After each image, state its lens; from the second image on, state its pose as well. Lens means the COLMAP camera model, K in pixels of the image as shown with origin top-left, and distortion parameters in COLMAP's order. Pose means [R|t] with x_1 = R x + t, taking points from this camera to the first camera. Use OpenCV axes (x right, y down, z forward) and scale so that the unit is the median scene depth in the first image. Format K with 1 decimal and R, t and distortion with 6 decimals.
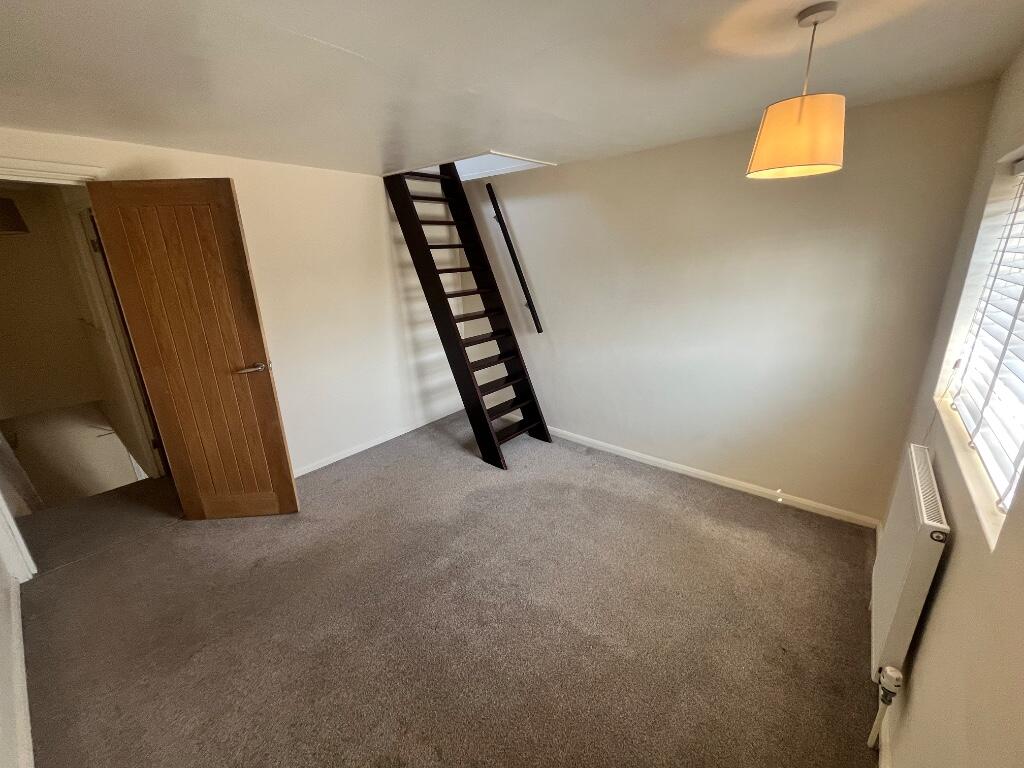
lens RADIAL K [[416.6, 0, 511.4], [0, 416.6, 383.0], [0, 0, 1]] dist [-0.001371, -0.000380]
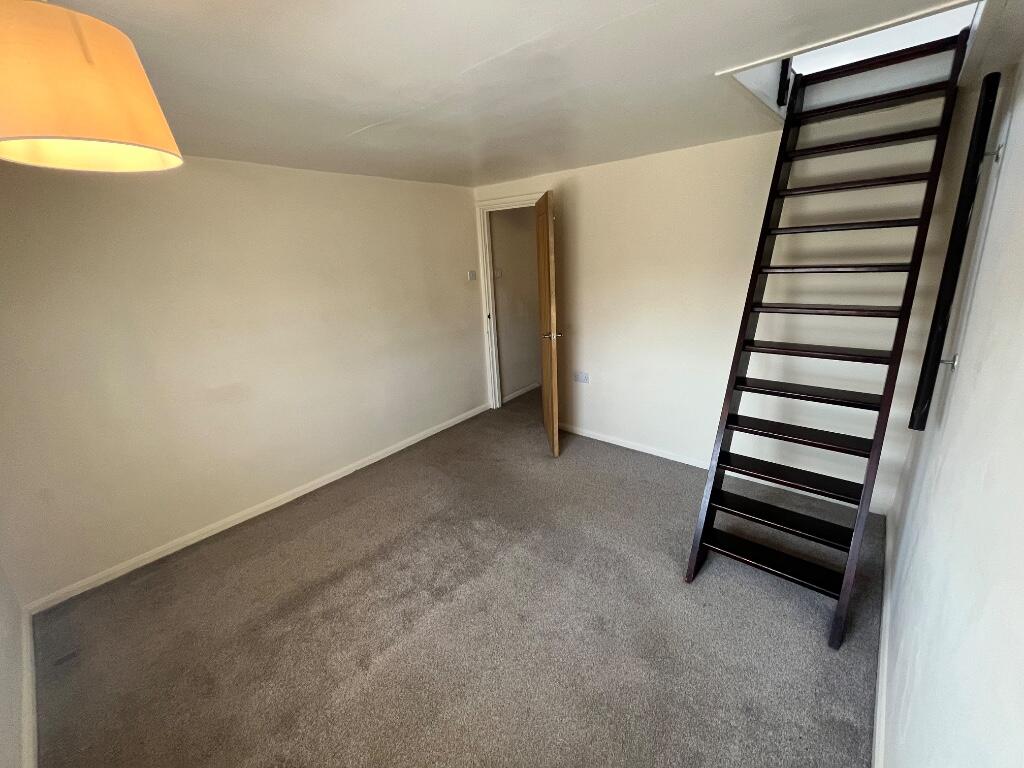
lens RADIAL K [[416.6, 0, 511.4], [0, 416.6, 383.0], [0, 0, 1]] dist [-0.001371, -0.000380]
pose [[-0.013120, 0.320118, -0.947287, 0.541837], [-0.244488, 0.917586, 0.313468, -0.225966], [0.969564, 0.235713, 0.066226, 0.666004]]
